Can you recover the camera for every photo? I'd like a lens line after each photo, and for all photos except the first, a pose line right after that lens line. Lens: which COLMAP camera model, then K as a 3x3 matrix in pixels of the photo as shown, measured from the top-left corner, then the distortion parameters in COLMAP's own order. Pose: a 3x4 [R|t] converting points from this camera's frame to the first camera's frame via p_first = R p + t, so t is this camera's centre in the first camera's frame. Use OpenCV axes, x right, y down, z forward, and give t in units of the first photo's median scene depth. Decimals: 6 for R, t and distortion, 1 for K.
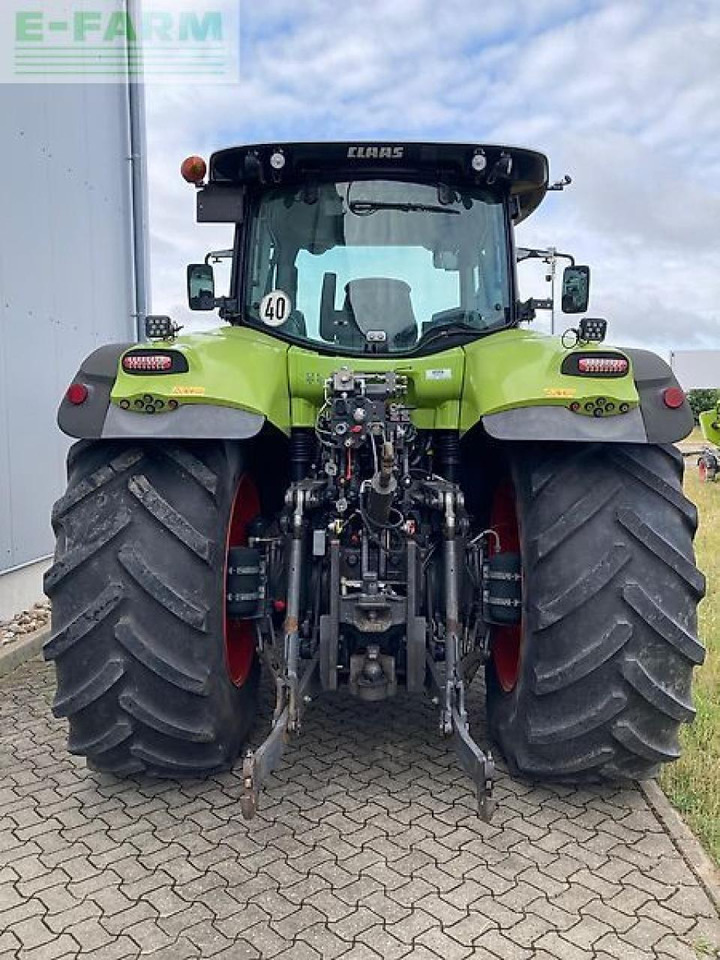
lens RADIAL K [[838.4, 0, 360.0], [0, 838.4, 480.0], [0, 0, 1]] dist [0.001992, -0.016548]
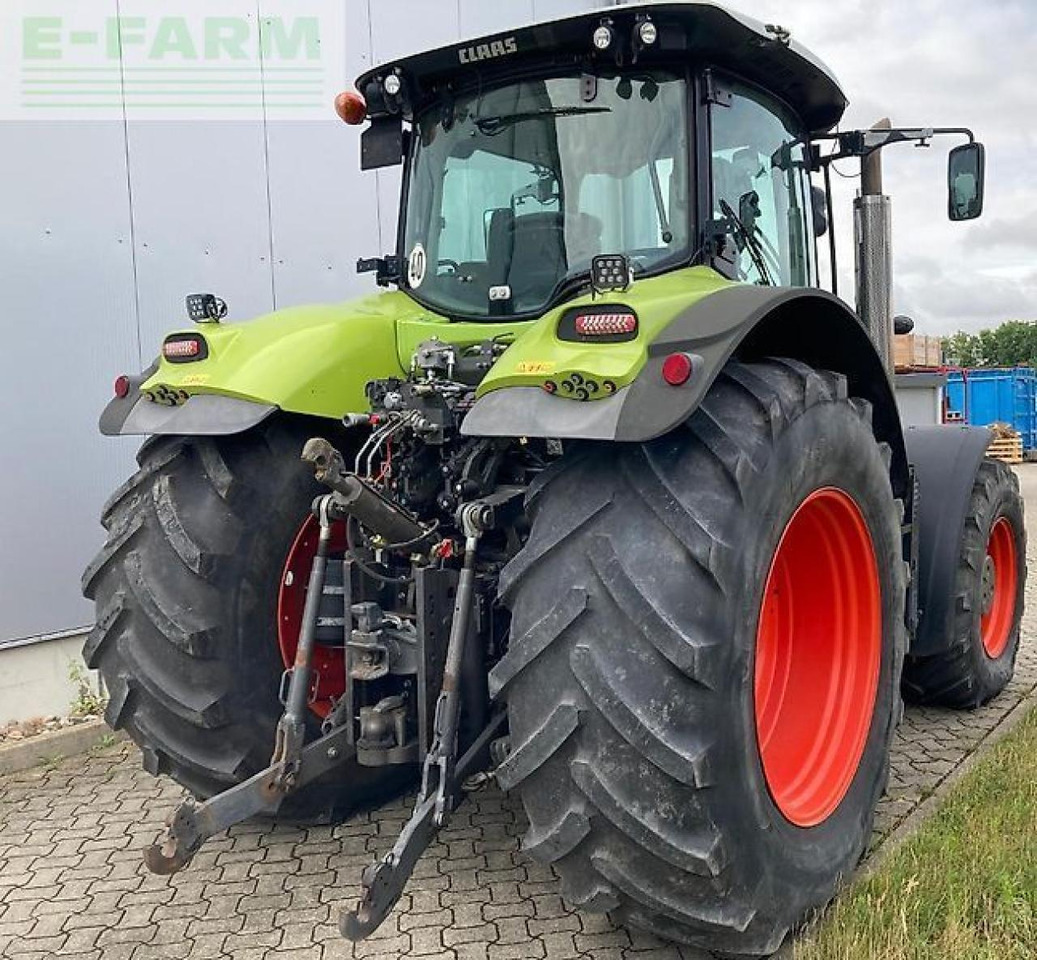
lens RADIAL K [[1097.7, 0, 518.5], [0, 1097.7, 480.0], [0, 0, 1]] dist [-0.001006, -0.009984]
pose [[0.846579, 0.018512, -0.531941, 0.603360], [-0.010935, 0.999789, 0.017391, -0.021788], [0.532151, -0.008906, 0.846603, 0.180825]]
